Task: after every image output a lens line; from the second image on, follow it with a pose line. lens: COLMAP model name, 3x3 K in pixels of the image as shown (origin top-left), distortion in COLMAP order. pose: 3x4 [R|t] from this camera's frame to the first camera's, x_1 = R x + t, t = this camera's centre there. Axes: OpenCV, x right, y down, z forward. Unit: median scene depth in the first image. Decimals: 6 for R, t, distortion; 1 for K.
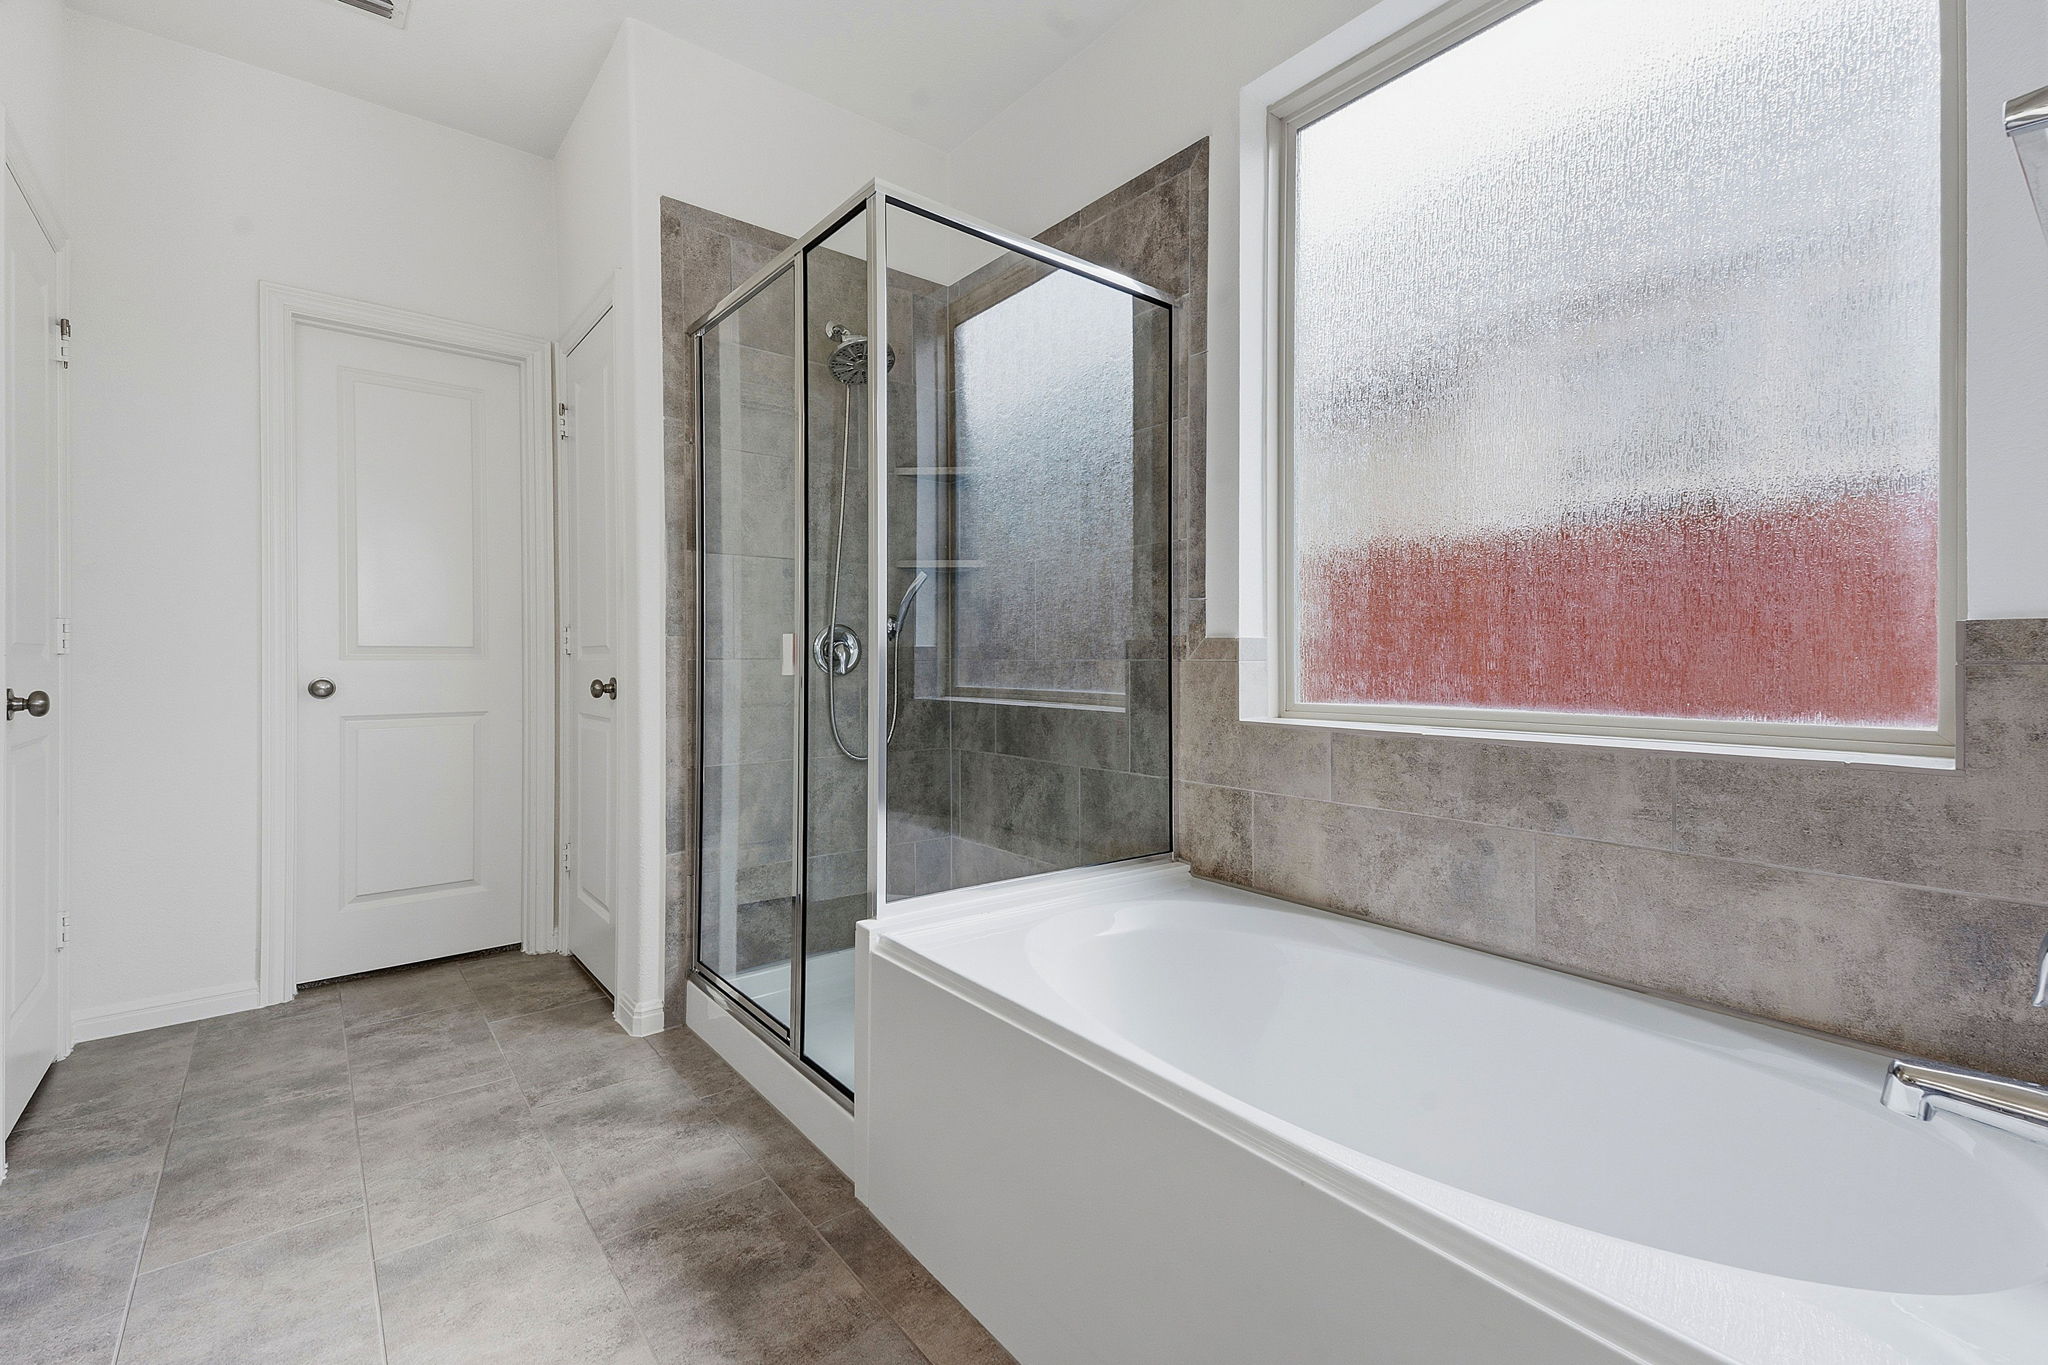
lens RADIAL K [[889.7, 0, 1021.5], [0, 889.7, 652.7], [0, 0, 1]] dist [0.044178, -0.013836]
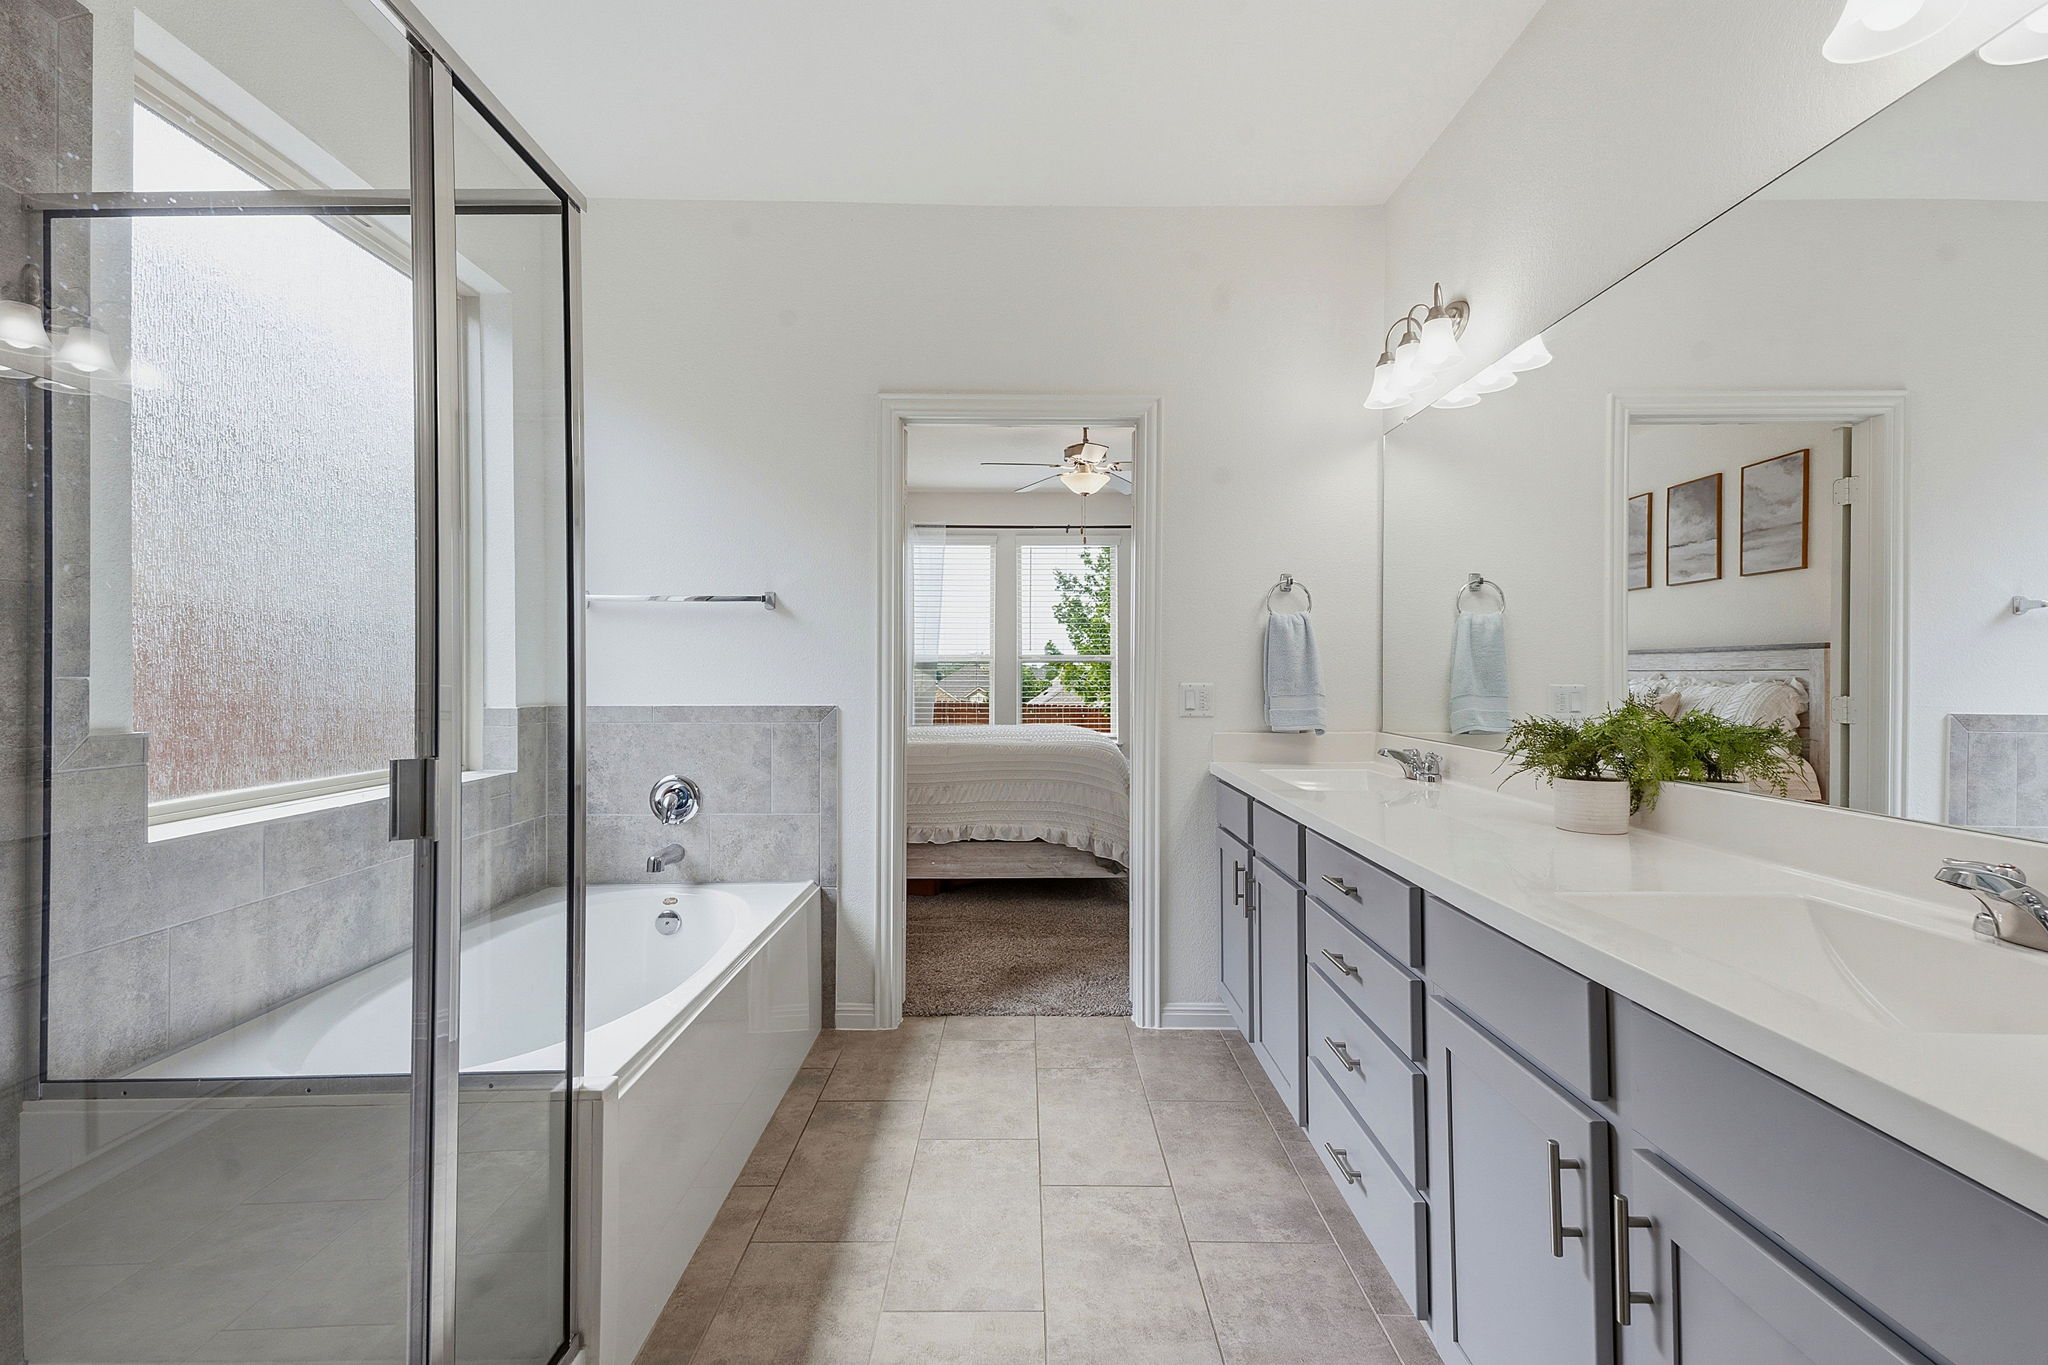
lens RADIAL K [[889.7, 0, 1025.1], [0, 889.7, 681.6], [0, 0, 1]] dist [0.044178, -0.013836]
pose [[-0.782351, -0.000774, 0.622837, -0.097455], [0.001639, 0.999993, 0.003301, -0.007321], [-0.622835, 0.003603, -0.782345, 0.135967]]
